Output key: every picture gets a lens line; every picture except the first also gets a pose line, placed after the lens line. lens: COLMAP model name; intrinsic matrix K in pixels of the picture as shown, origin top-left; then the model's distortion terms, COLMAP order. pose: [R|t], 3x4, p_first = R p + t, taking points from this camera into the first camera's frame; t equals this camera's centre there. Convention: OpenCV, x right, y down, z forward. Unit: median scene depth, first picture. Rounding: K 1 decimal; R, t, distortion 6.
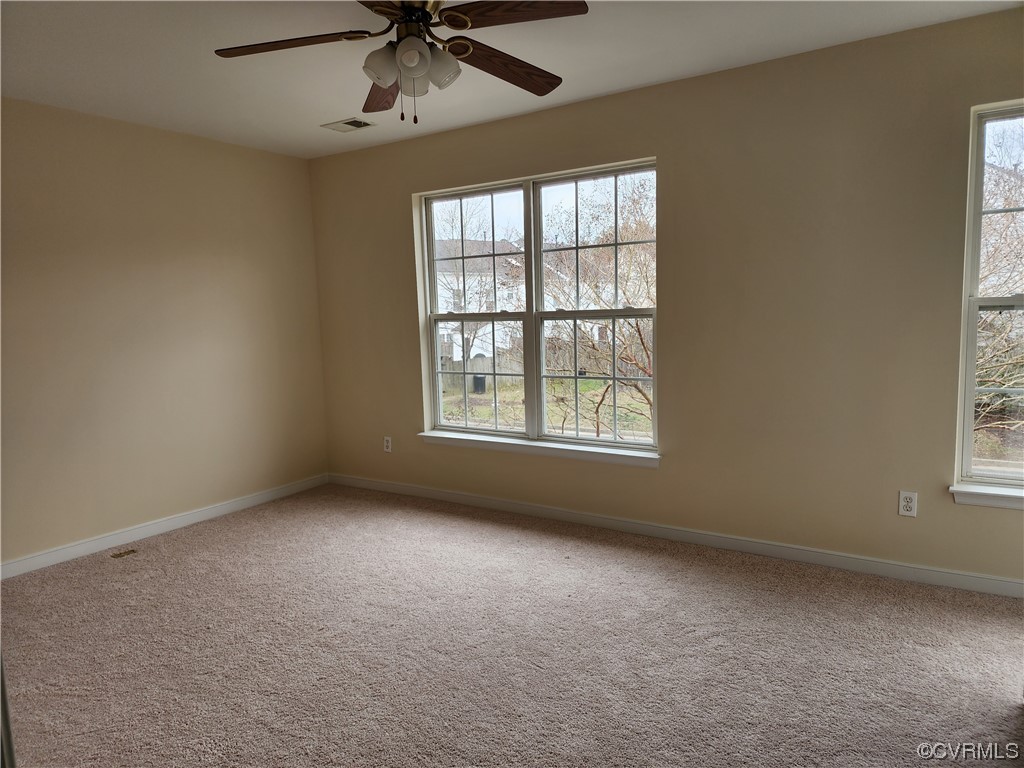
lens RADIAL K [[675.8, 0, 512.0], [0, 675.8, 384.0], [0, 0, 1]] dist [0.085951, -0.067670]
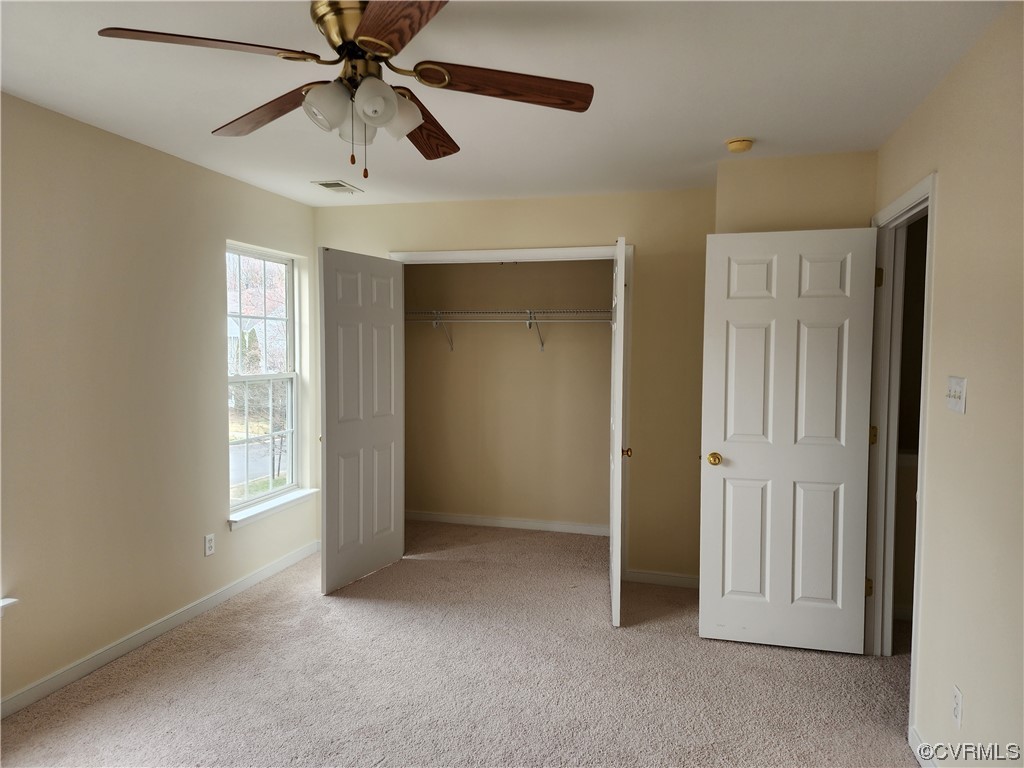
lens RADIAL K [[675.8, 0, 512.0], [0, 675.8, 384.0], [0, 0, 1]] dist [0.085951, -0.067670]
pose [[-0.289307, -0.024618, 0.956920, -0.731794], [0.110755, 0.992094, 0.059008, -0.118193], [-0.950808, 0.123055, -0.284293, 0.807416]]
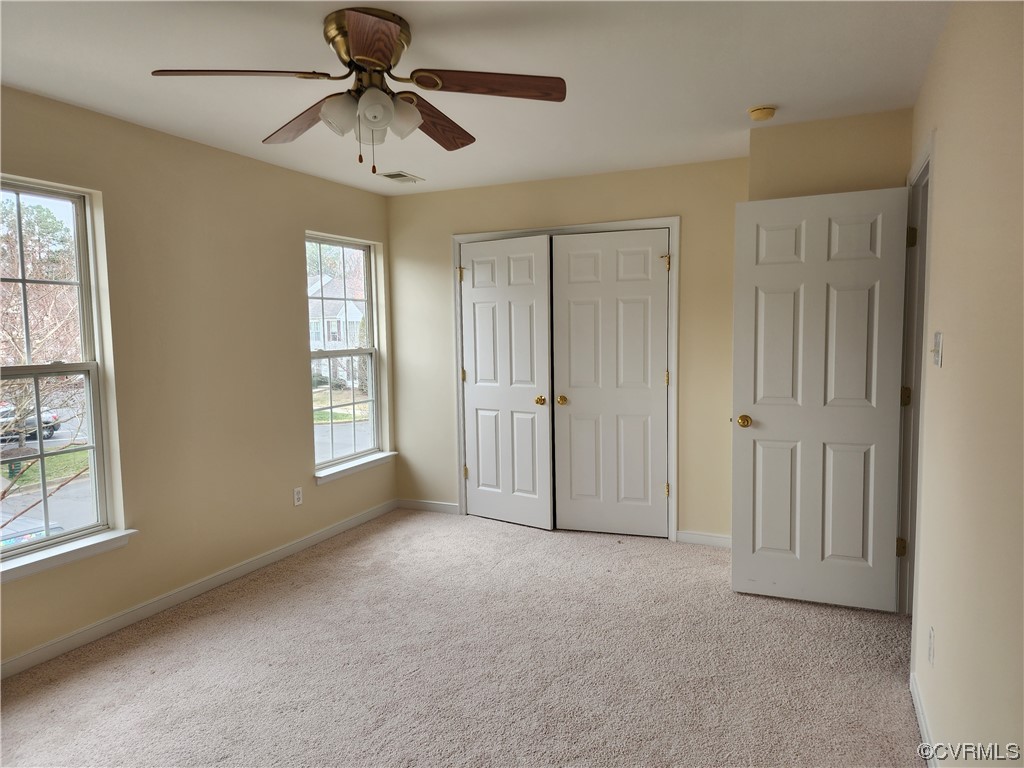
lens RADIAL K [[675.8, 0, 512.0], [0, 675.8, 384.0], [0, 0, 1]] dist [0.085951, -0.067670]
pose [[-0.128729, -0.052285, 0.990300, -0.850388], [0.133414, 0.988618, 0.069539, -0.089967], [-0.982664, 0.141072, -0.120289, 0.710467]]
